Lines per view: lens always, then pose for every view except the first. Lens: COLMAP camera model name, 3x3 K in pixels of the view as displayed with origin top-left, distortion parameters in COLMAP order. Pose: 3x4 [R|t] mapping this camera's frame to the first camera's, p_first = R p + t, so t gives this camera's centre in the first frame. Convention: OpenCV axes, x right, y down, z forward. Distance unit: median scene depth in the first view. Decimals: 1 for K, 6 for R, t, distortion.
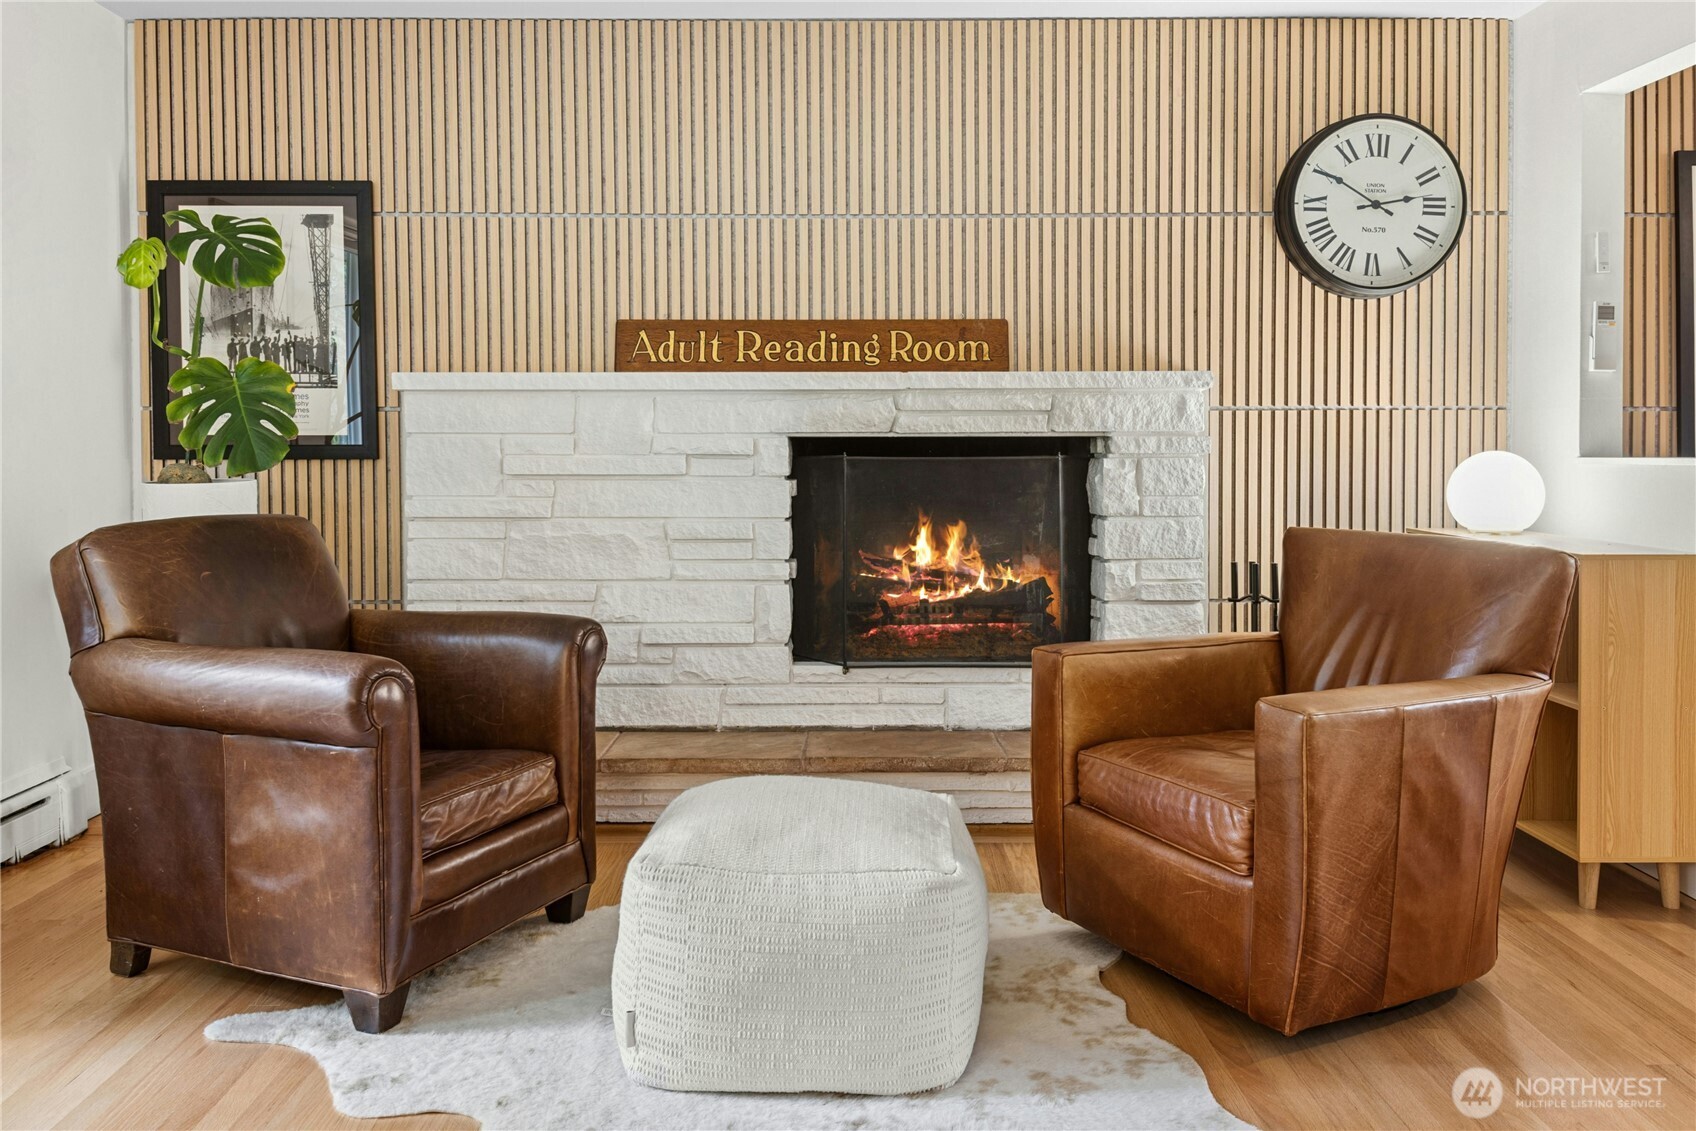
lens RADIAL K [[1252.9, 0, 822.9], [0, 1252.9, 513.4], [0, 0, 1]] dist [0.036137, -0.005507]
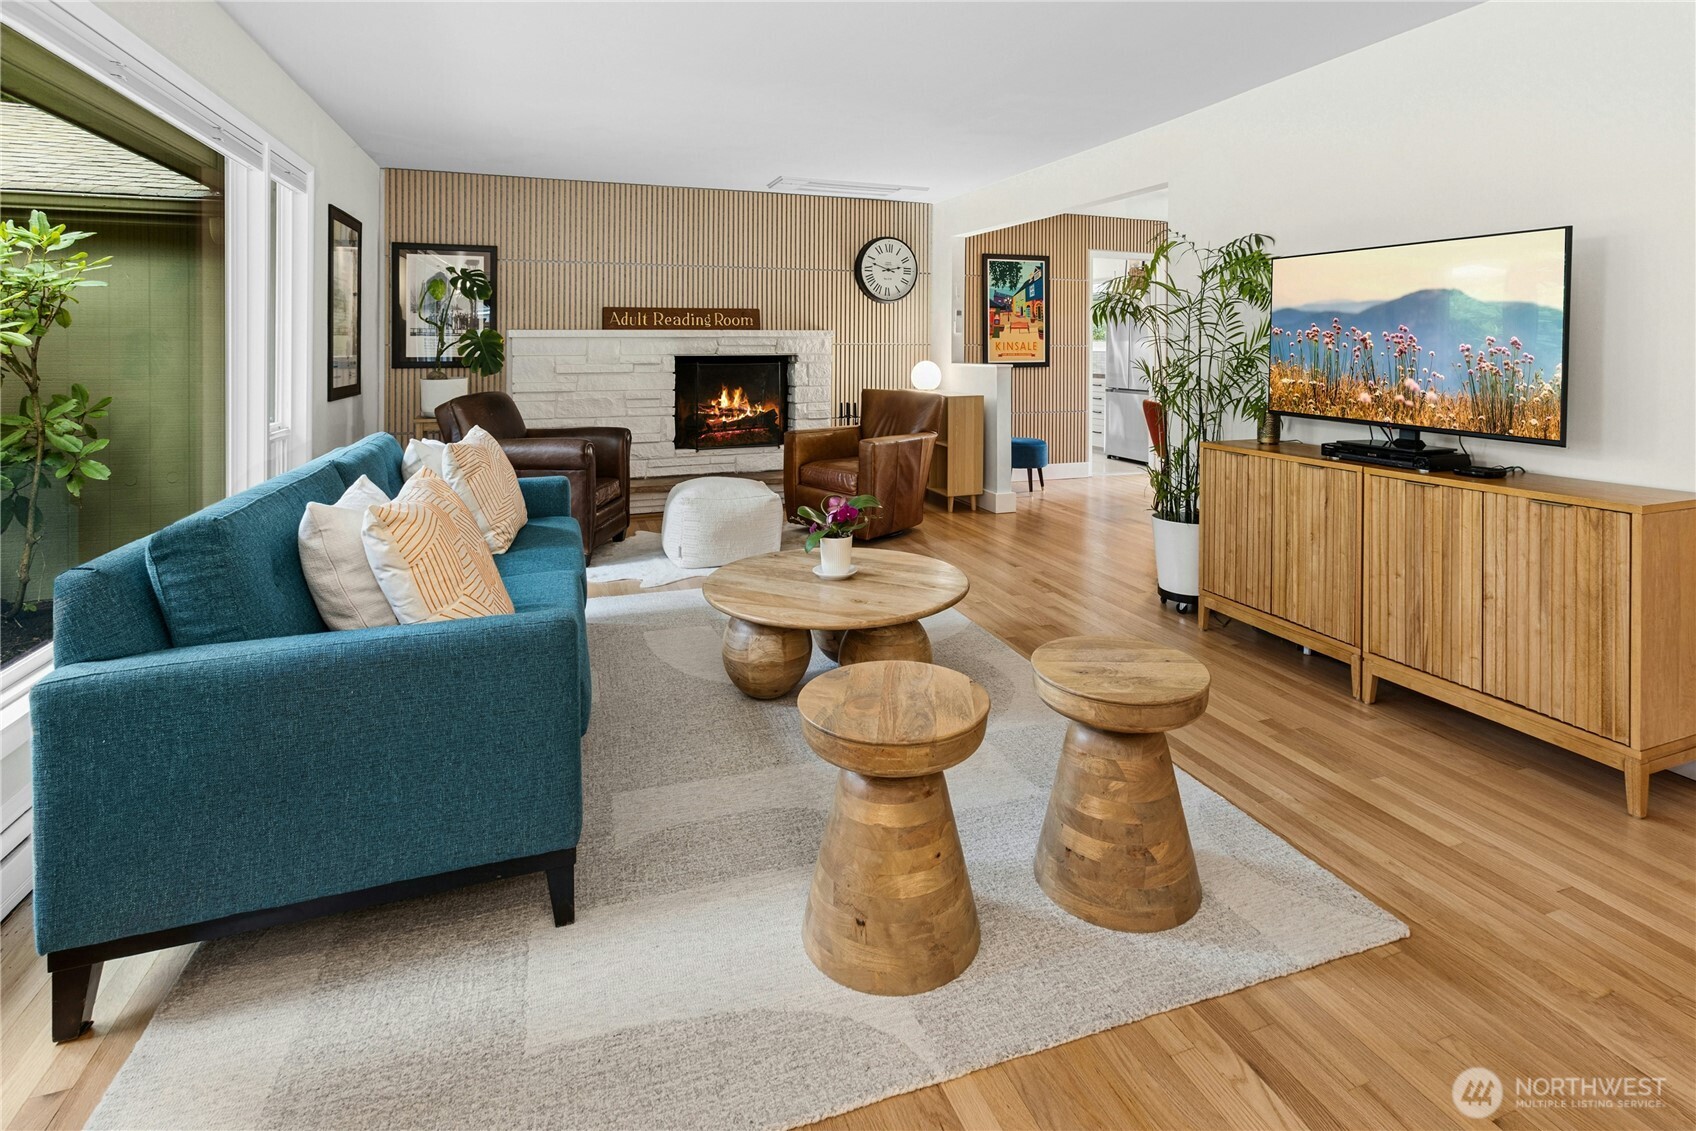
lens RADIAL K [[757.1, 0, 831.1], [0, 757.1, 549.2], [0, 0, 1]] dist [-0.000061, 0.000218]
pose [[0.939594, -0.089944, 0.330263, -0.279504], [0.017972, 0.976491, 0.214808, -0.004164], [-0.341819, -0.195897, 0.919121, -0.593583]]
